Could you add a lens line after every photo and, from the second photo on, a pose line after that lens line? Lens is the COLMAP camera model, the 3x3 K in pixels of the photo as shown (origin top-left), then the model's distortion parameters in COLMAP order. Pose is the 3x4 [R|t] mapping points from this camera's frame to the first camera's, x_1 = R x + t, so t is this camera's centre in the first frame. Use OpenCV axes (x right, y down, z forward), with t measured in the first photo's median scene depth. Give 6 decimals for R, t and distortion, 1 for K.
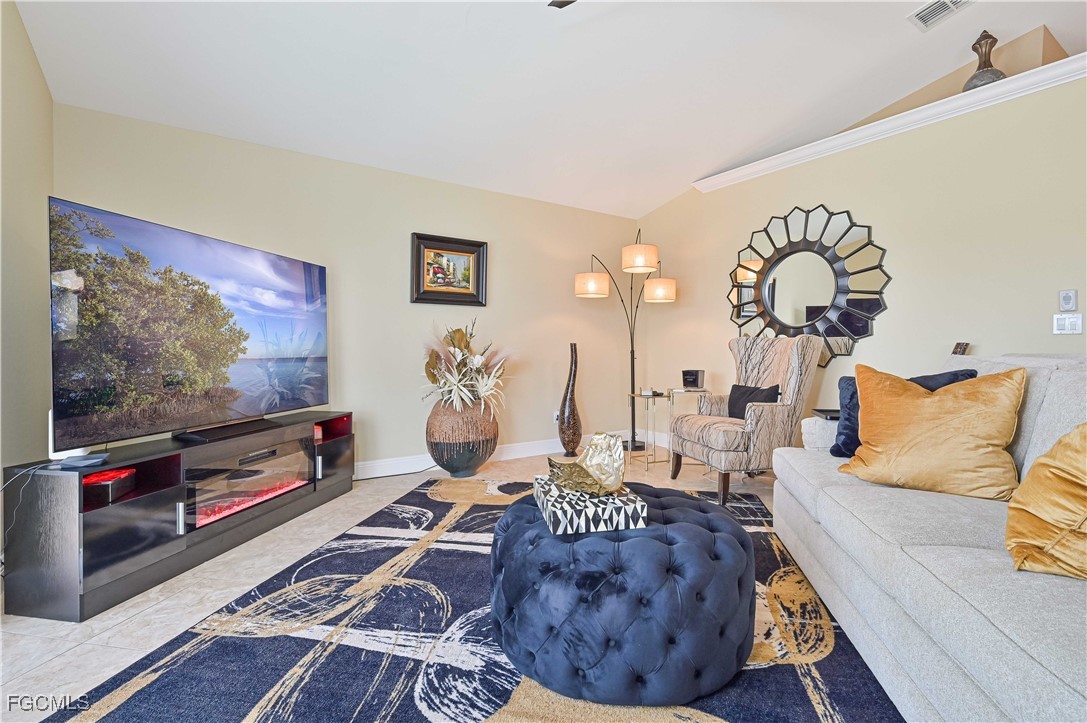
lens RADIAL K [[495.6, 0, 552.2], [0, 495.6, 362.8], [0, 0, 1]] dist [0.001016, 0.001130]
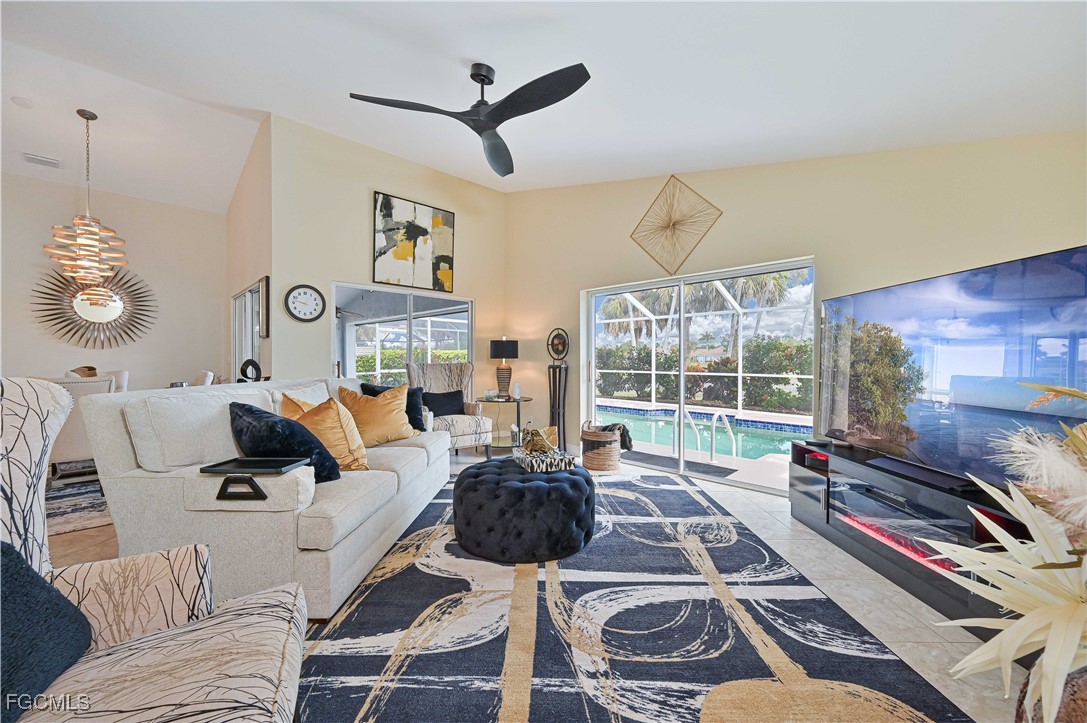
lens RADIAL K [[438.3, 0, 538.5], [0, 438.3, 361.4], [0, 0, 1]] dist [-0.003165, -0.000036]
pose [[-0.988309, -0.002866, -0.152438, 0.220102], [-0.008747, 0.999242, 0.037924, -0.106006], [0.152214, 0.038814, -0.987585, 1.714820]]
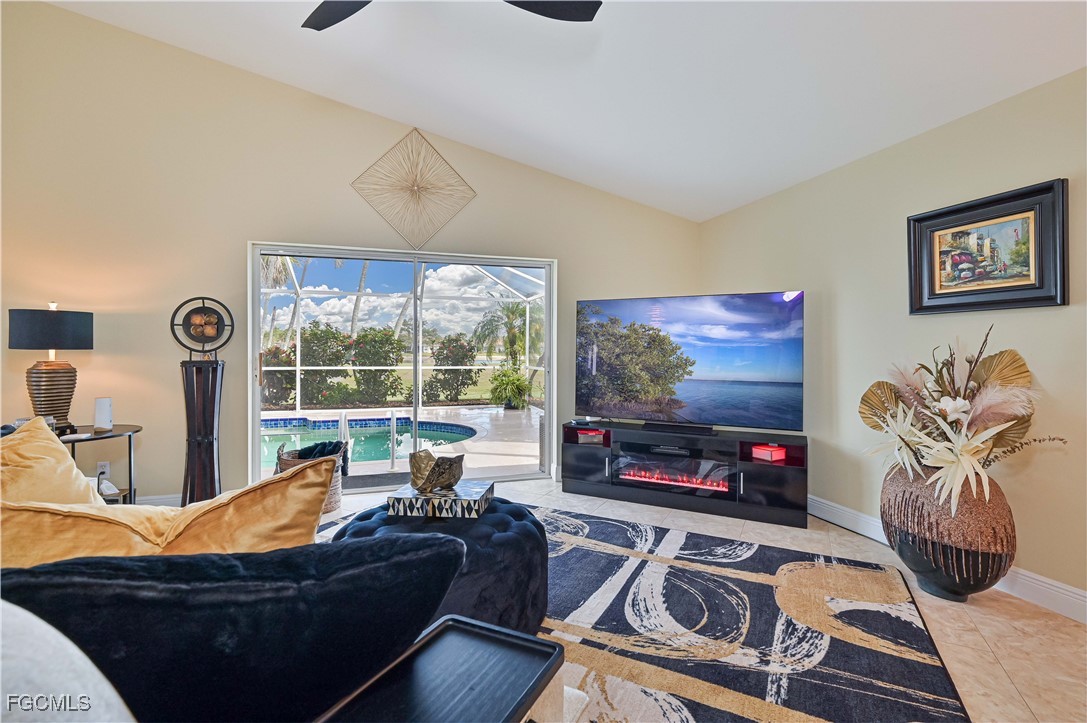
lens RADIAL K [[495.6, 0, 555.8], [0, 495.6, 361.5], [0, 0, 1]] dist [0.001016, 0.001130]
pose [[-0.278692, 0.019136, -0.960190, 0.795584], [-0.035812, 0.998899, 0.030302, -0.086551], [0.959713, 0.042831, -0.277700, 1.047148]]
